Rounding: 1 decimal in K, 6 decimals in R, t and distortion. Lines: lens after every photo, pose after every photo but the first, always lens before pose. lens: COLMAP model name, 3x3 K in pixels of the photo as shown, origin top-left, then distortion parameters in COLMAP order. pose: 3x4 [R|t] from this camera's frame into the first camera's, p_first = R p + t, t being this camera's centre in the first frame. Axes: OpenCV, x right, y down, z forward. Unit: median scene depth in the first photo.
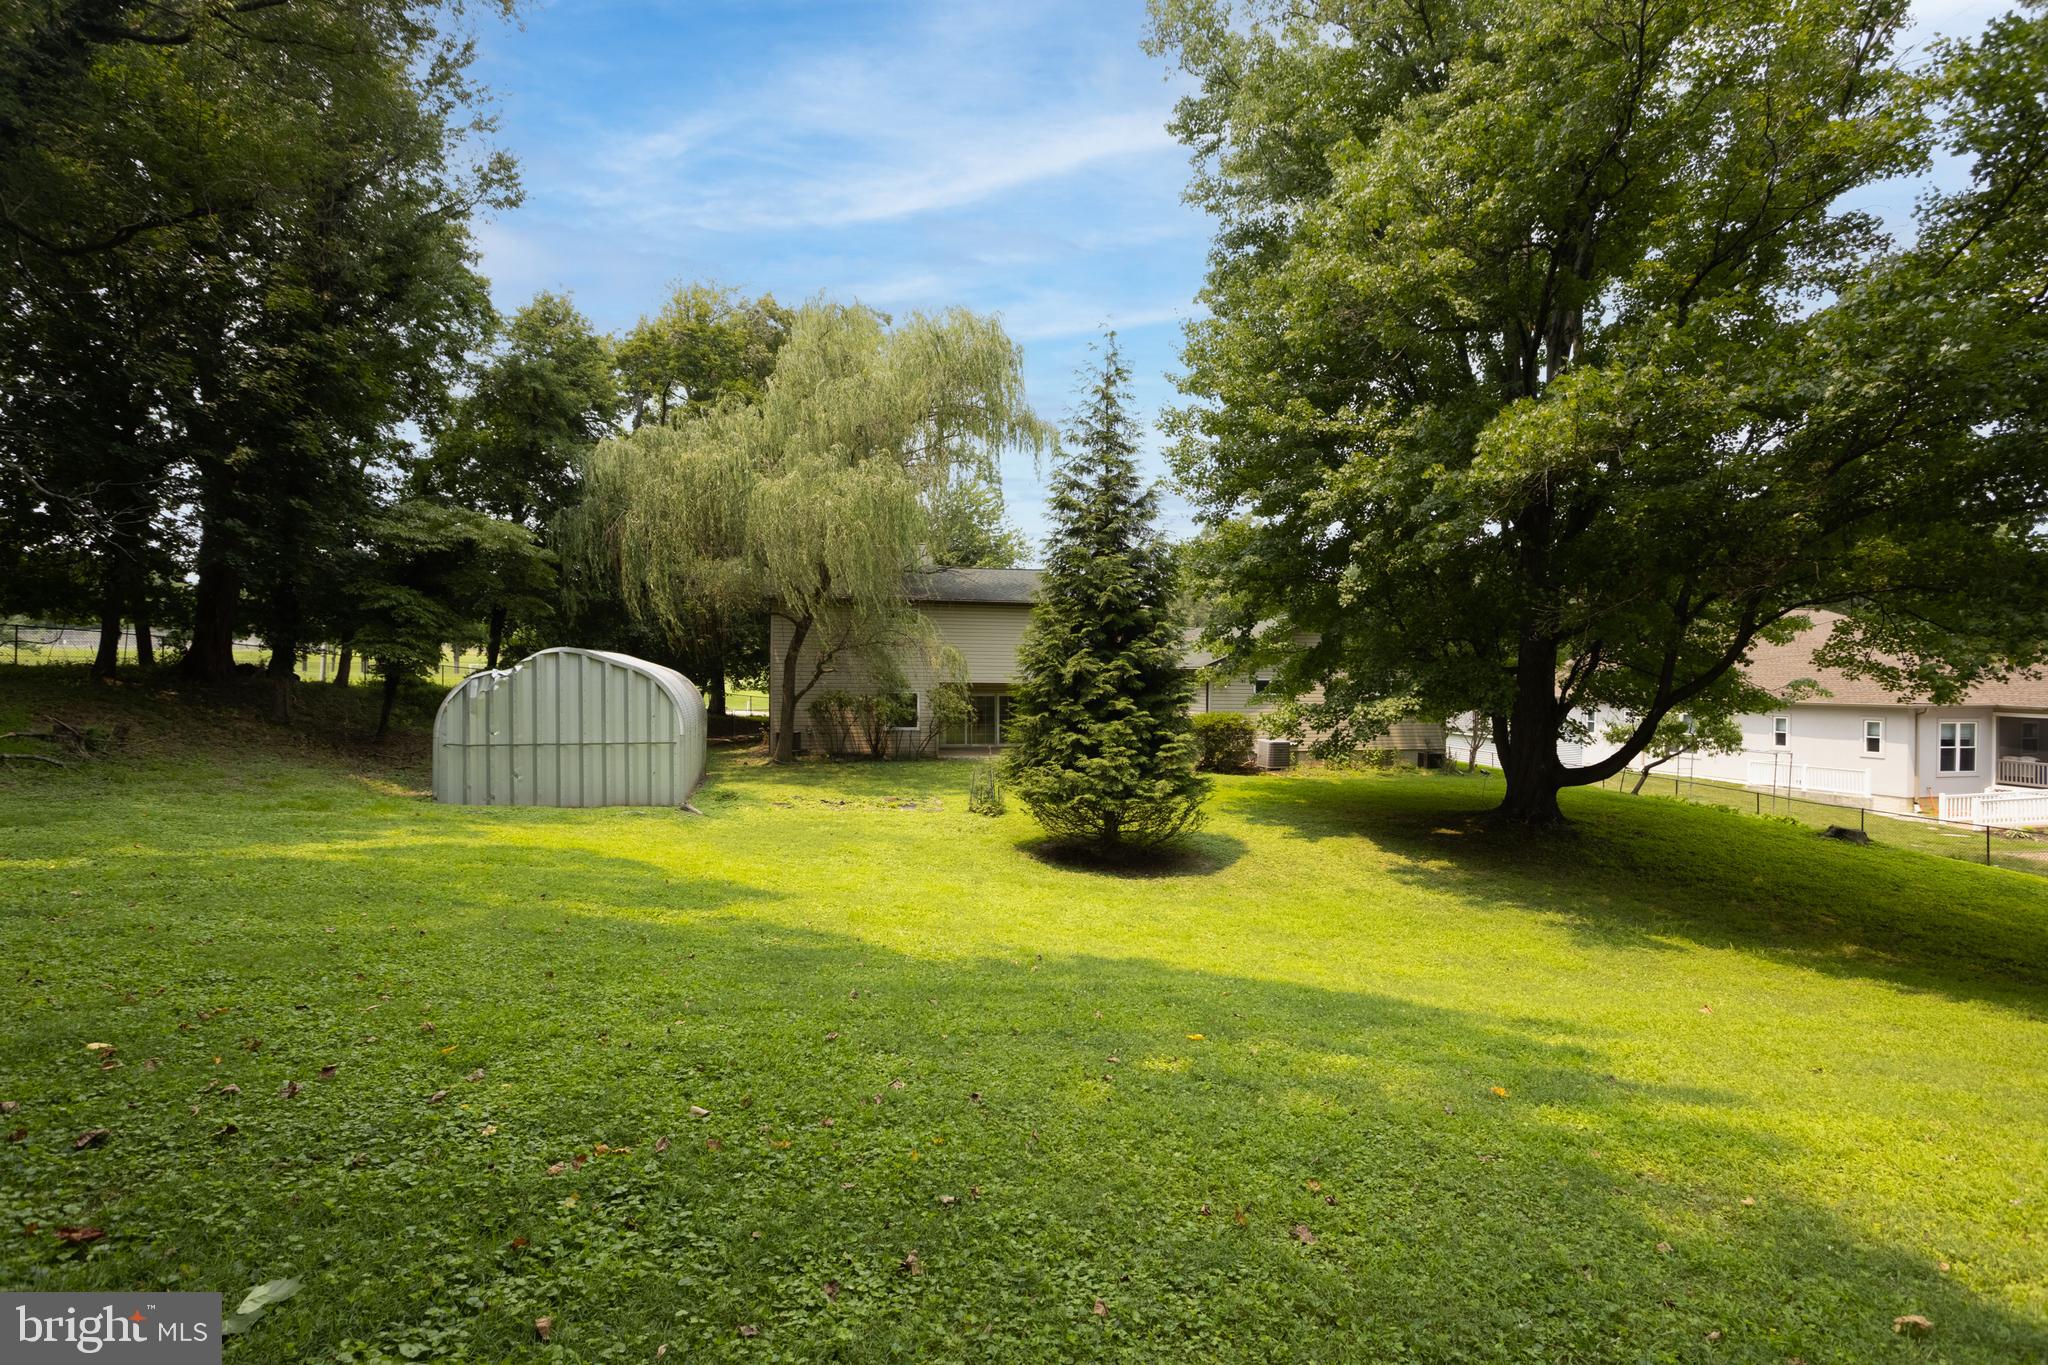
lens RADIAL K [[993.0, 0, 1025.0], [0, 993.0, 686.4], [0, 0, 1]] dist [-0.038856, 0.009408]
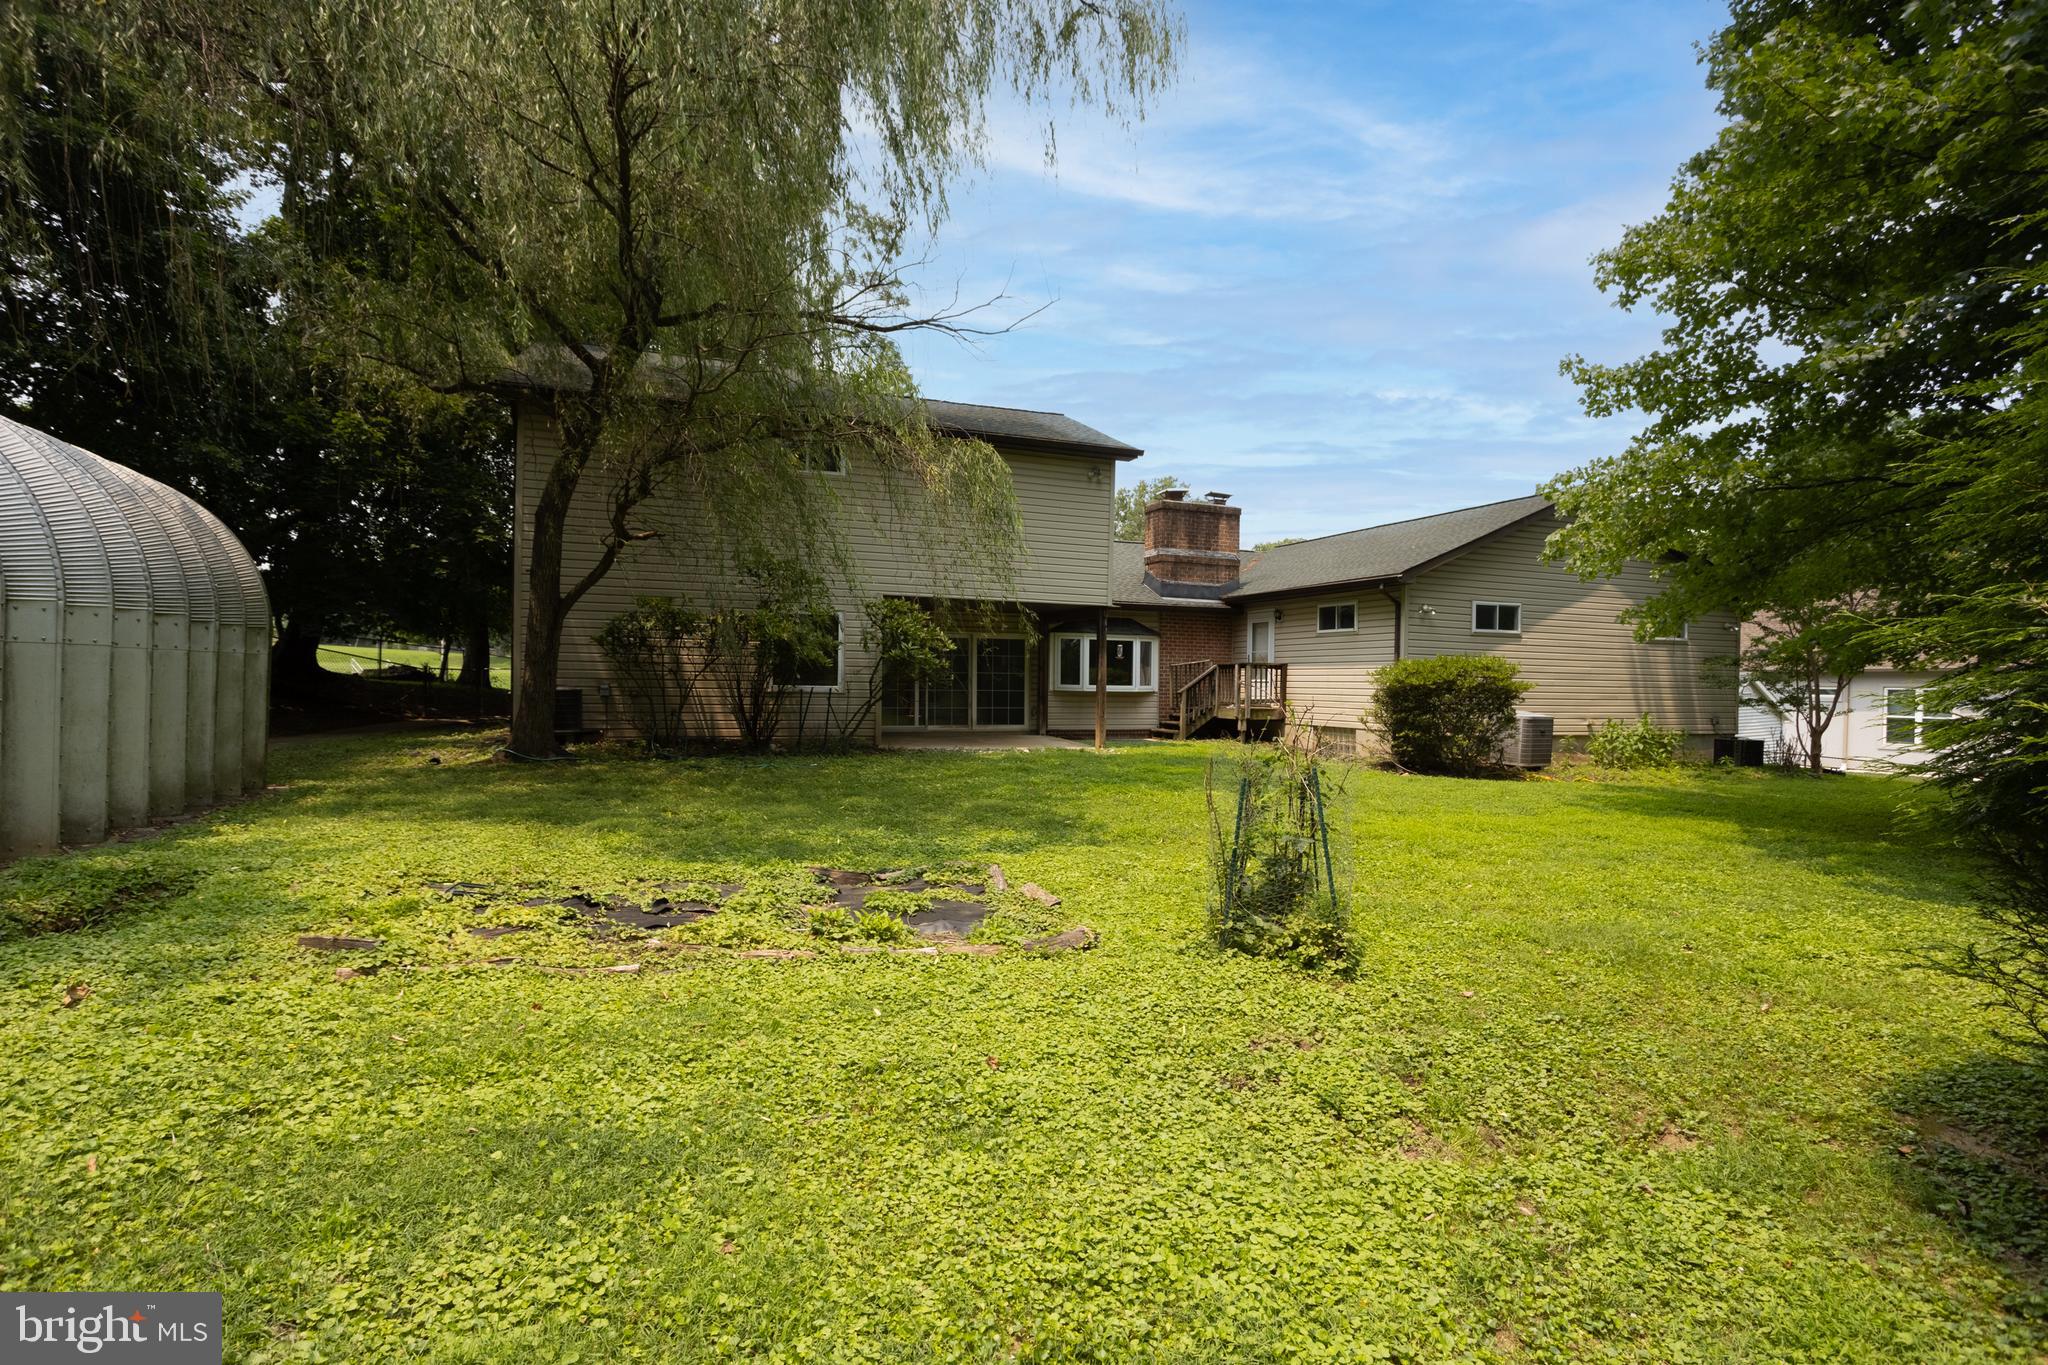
lens RADIAL K [[993.0, 0, 1021.7], [0, 993.0, 677.1], [0, 0, 1]] dist [-0.038856, 0.009408]
pose [[0.989668, 0.009511, 0.143066, -0.092877], [-0.008226, 0.999920, -0.009572, 0.042670], [-0.143145, 0.008296, 0.989667, 0.530715]]
